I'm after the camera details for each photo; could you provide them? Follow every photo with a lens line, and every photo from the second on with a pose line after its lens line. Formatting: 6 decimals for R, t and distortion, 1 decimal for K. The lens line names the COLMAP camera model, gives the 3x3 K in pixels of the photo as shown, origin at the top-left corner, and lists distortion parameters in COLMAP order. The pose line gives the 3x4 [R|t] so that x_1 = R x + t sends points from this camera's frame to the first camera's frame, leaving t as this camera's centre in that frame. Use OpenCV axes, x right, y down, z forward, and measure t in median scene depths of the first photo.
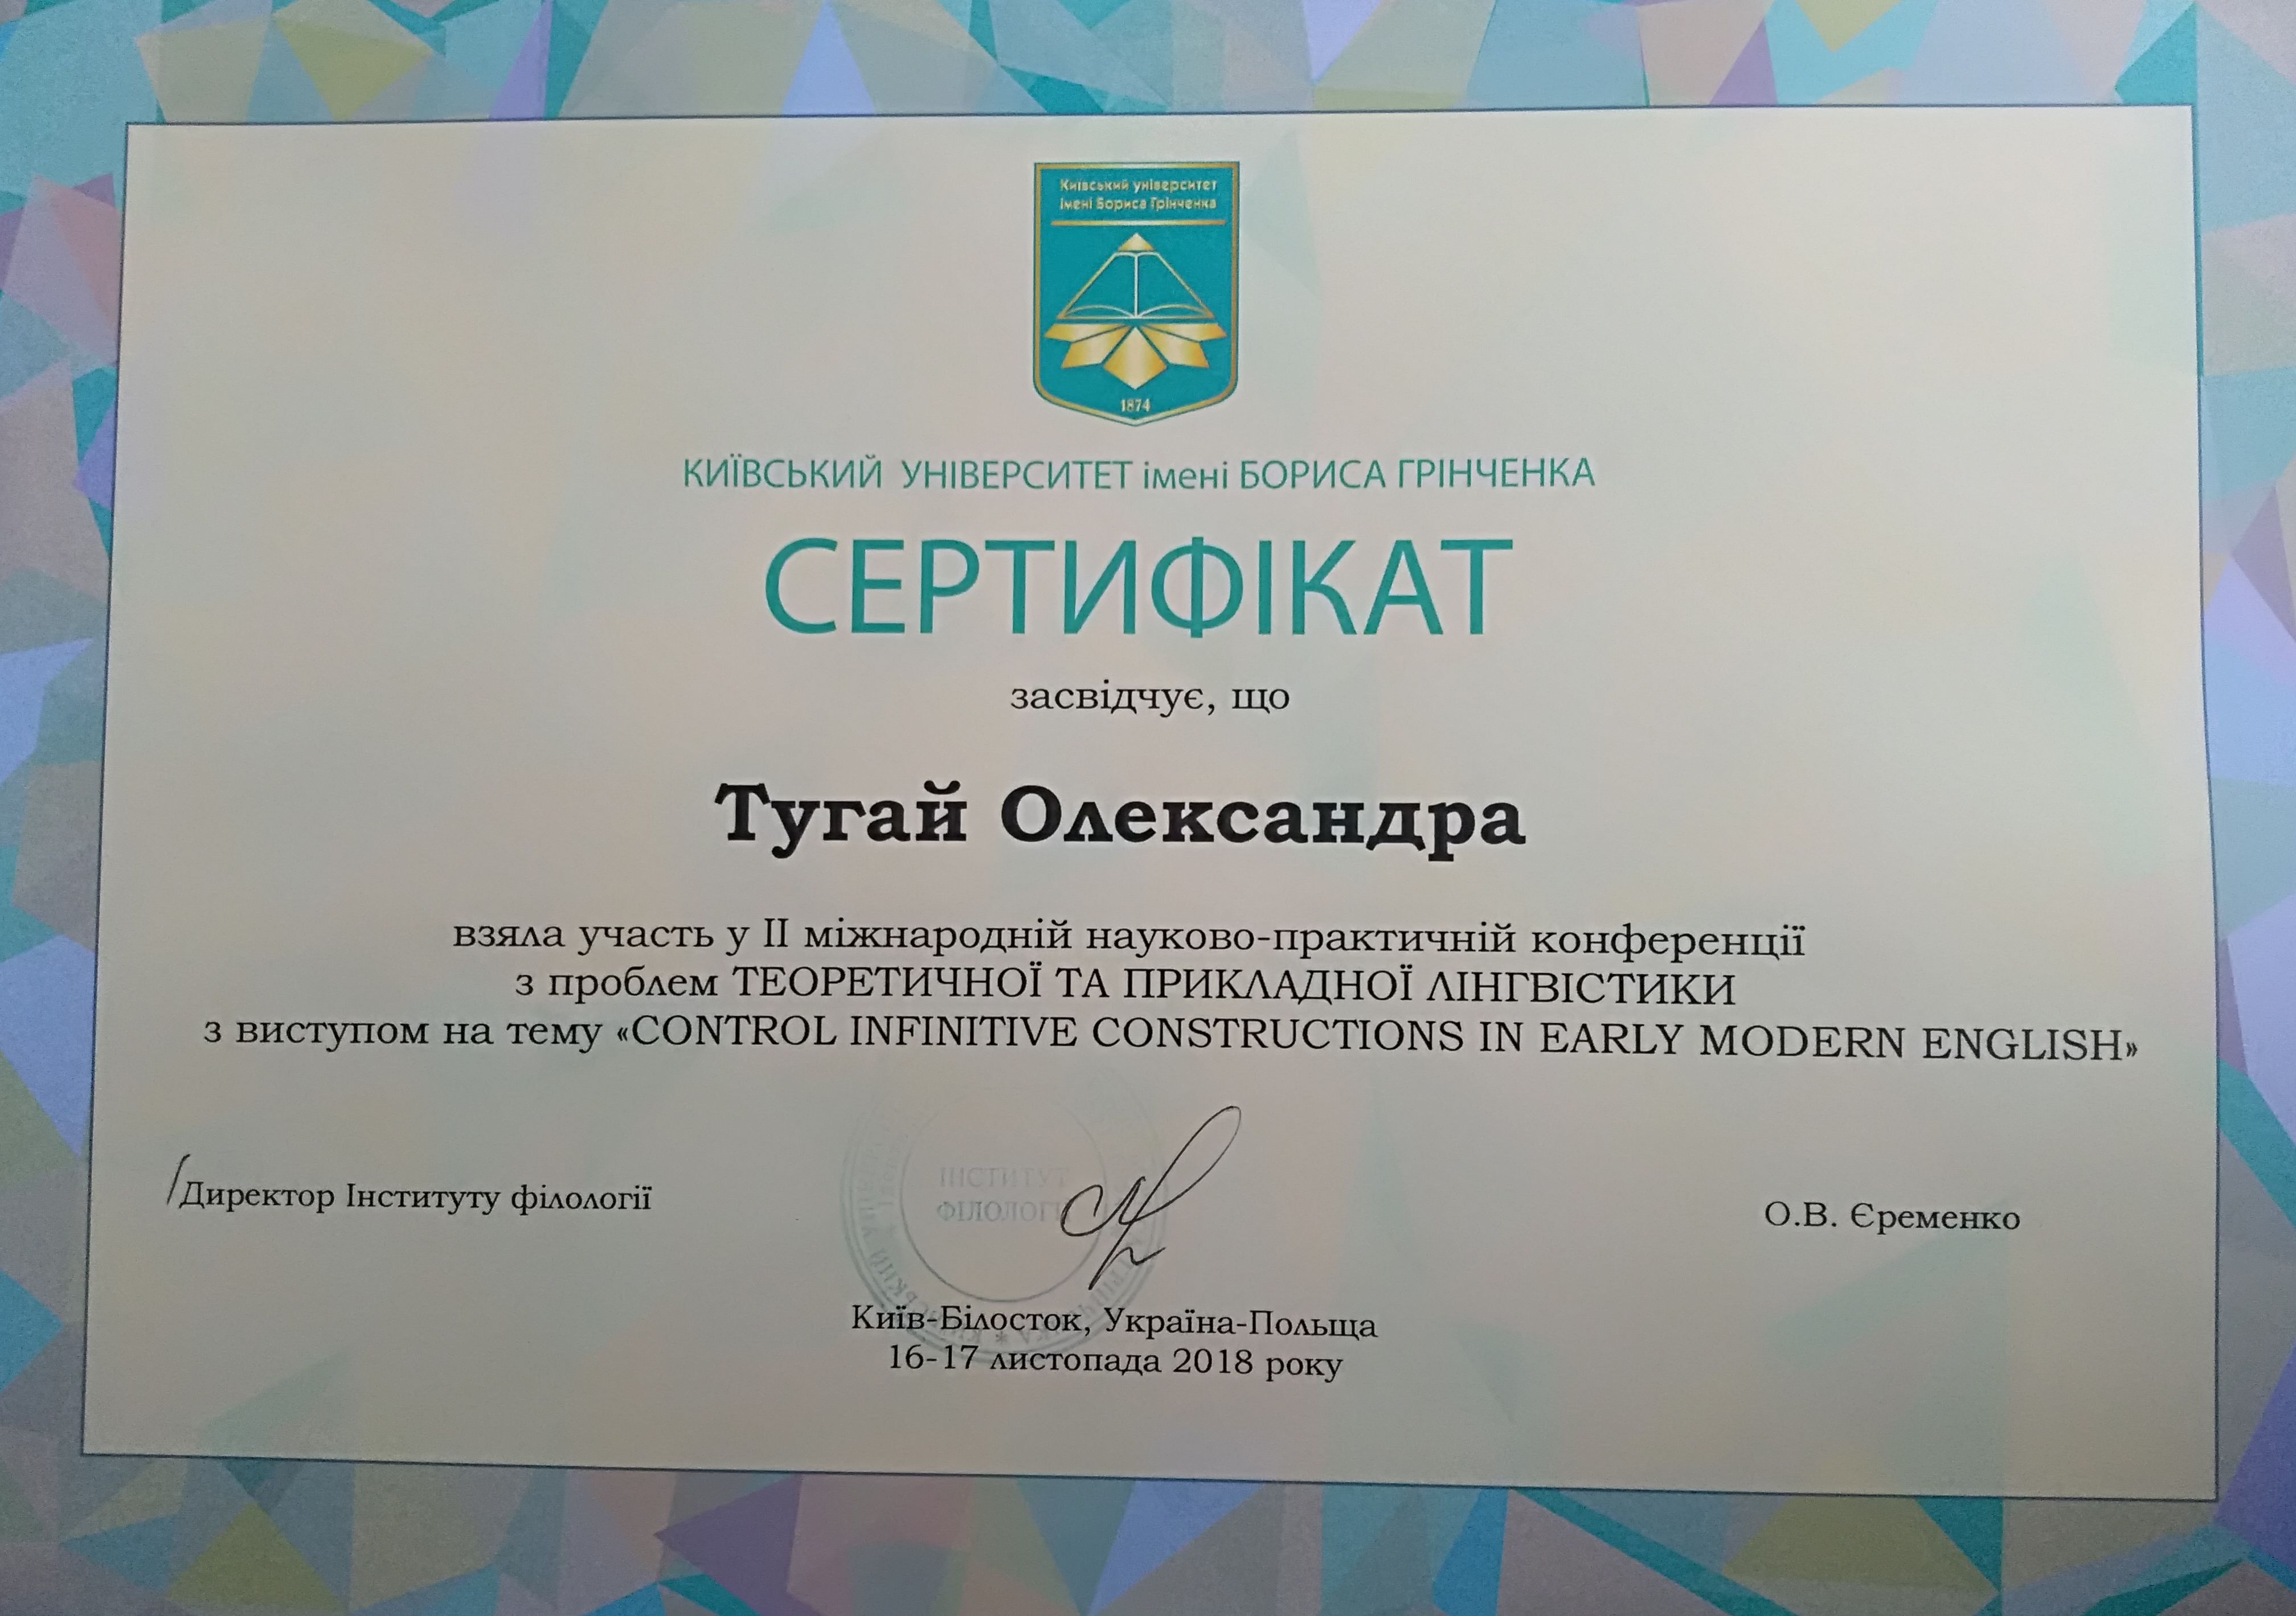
lens RADIAL K [[2018.6, 0, 1148.6], [0, 2018.6, 811.1], [0, 0, 1]] dist [0.047365, -0.000095]
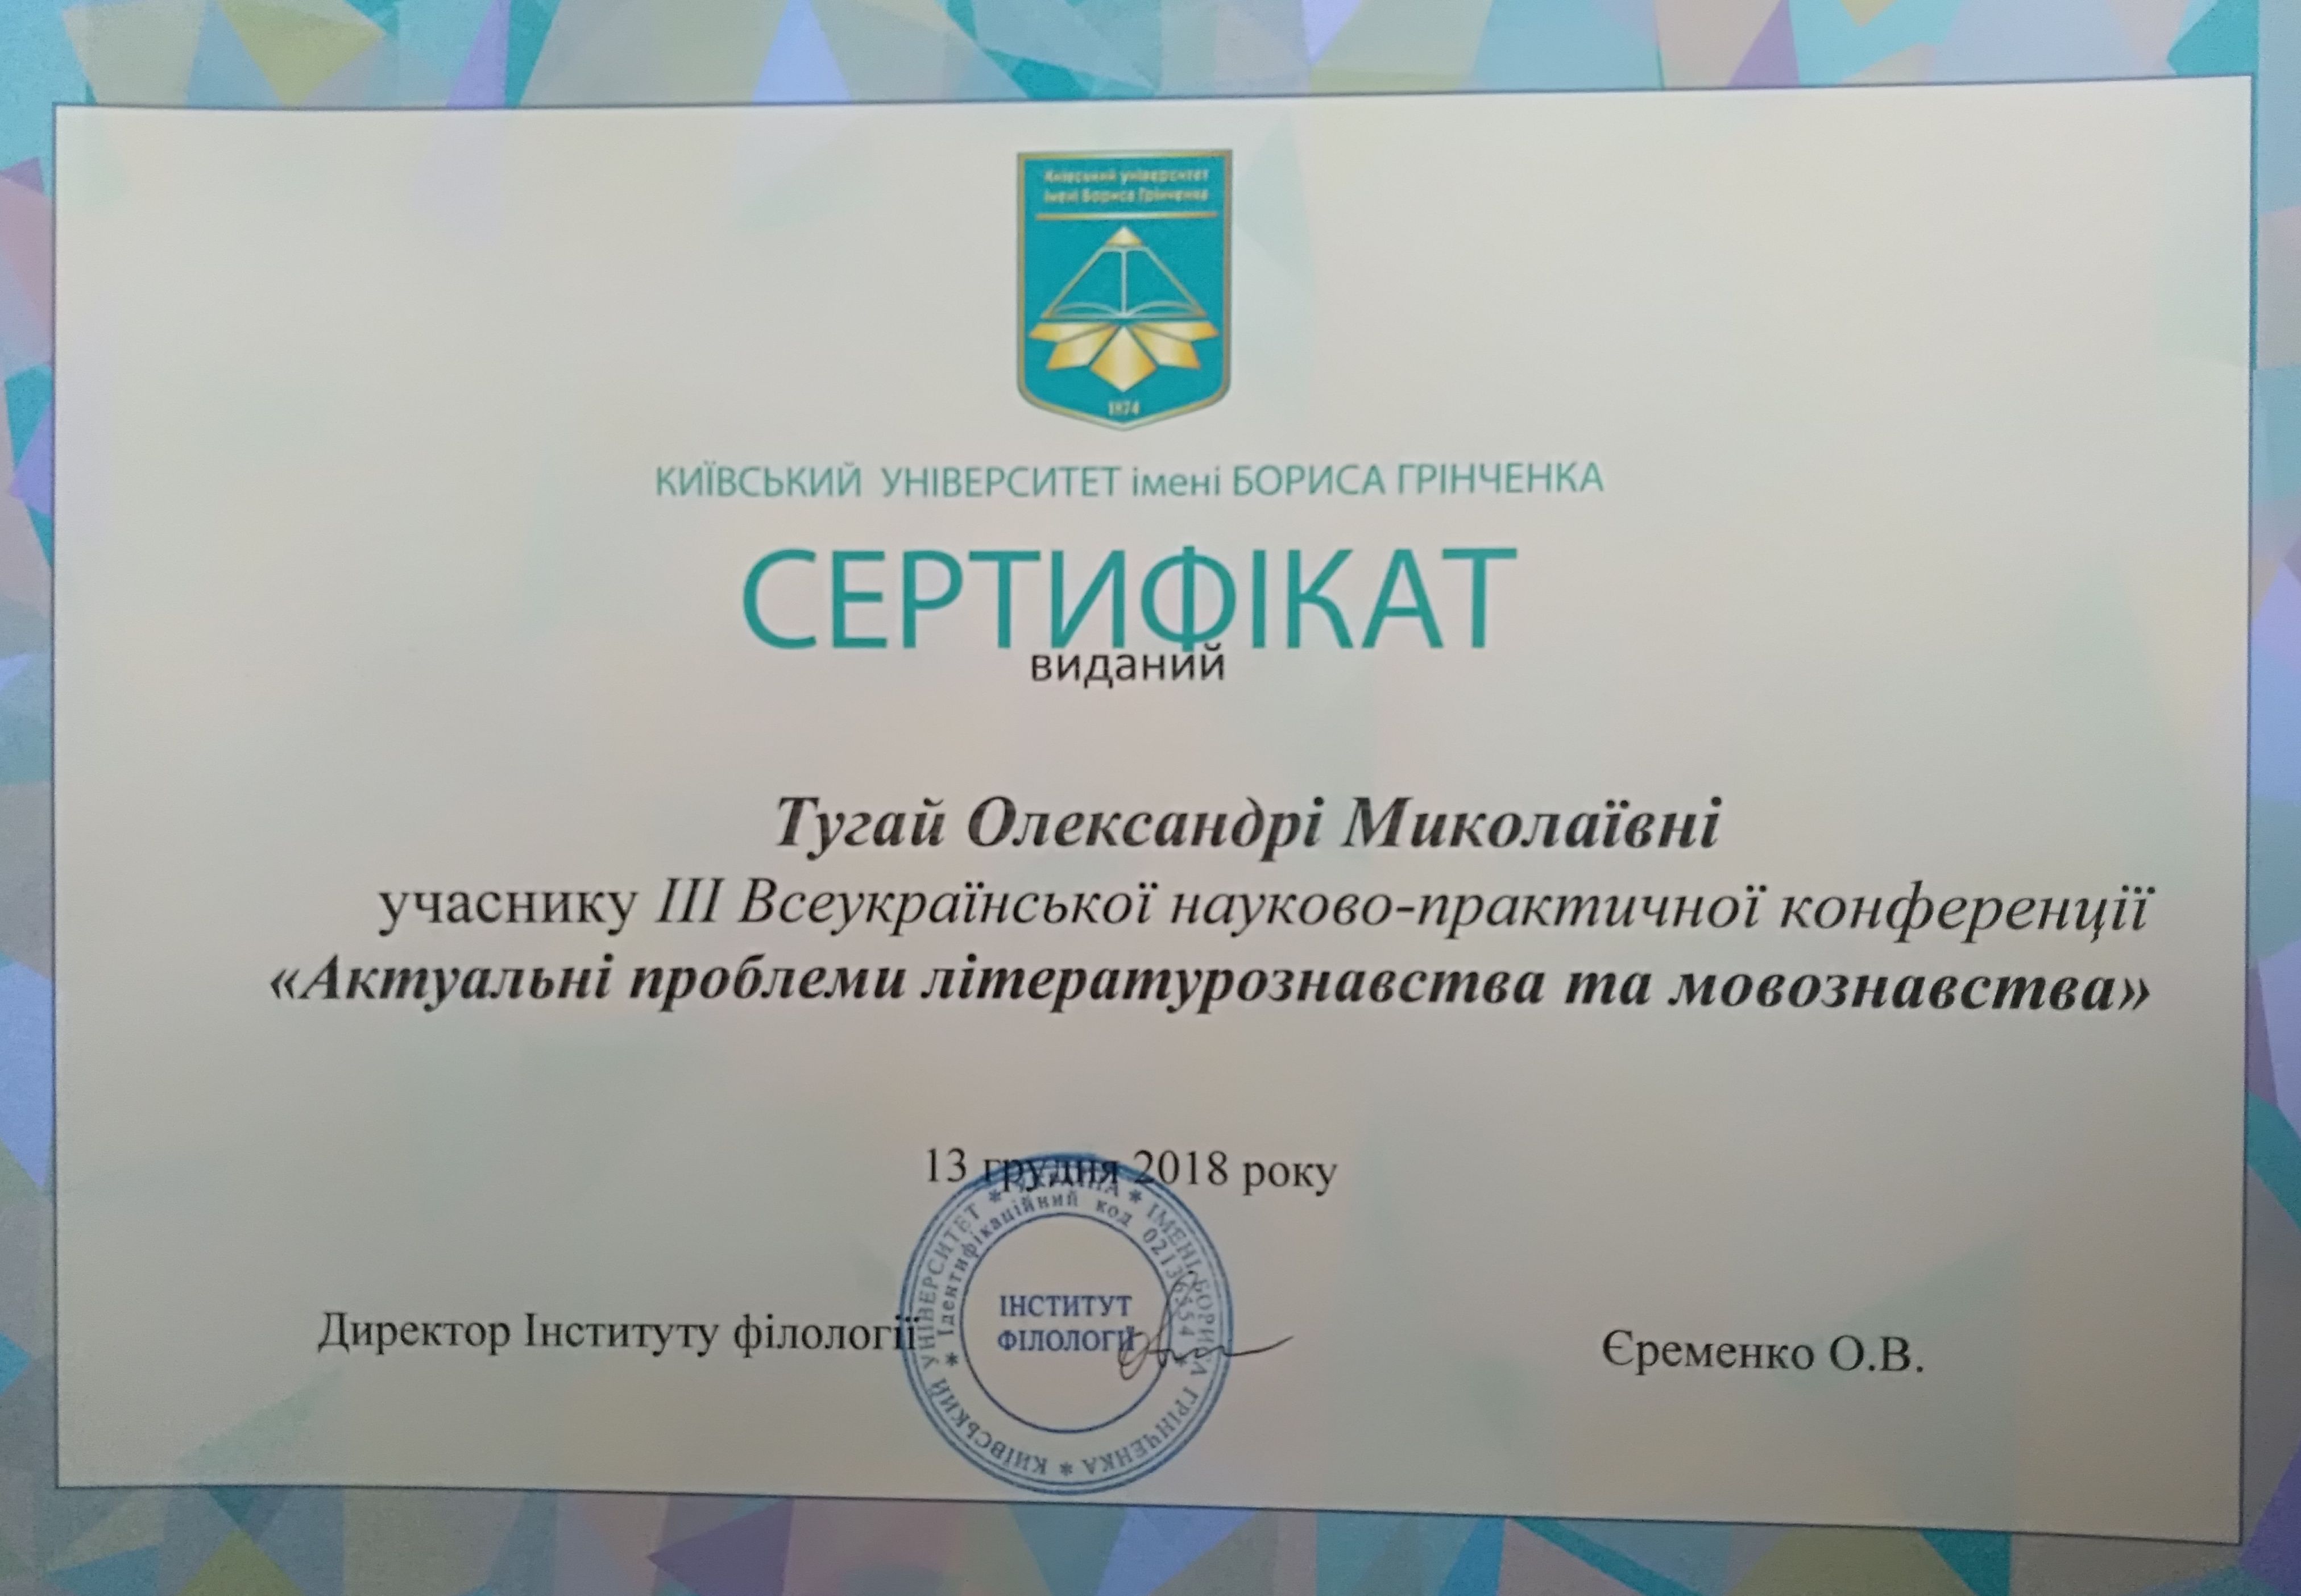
lens RADIAL K [[1802.8, 0, 1152.3], [0, 1802.8, 797.5], [0, 0, 1]] dist [0.049850, 0.002730]
pose [[1.000000, -0.000041, 0.000430, 0.006523], [0.000049, 0.999813, -0.019356, 0.000419], [-0.000429, 0.019356, 0.999813, 0.143130]]
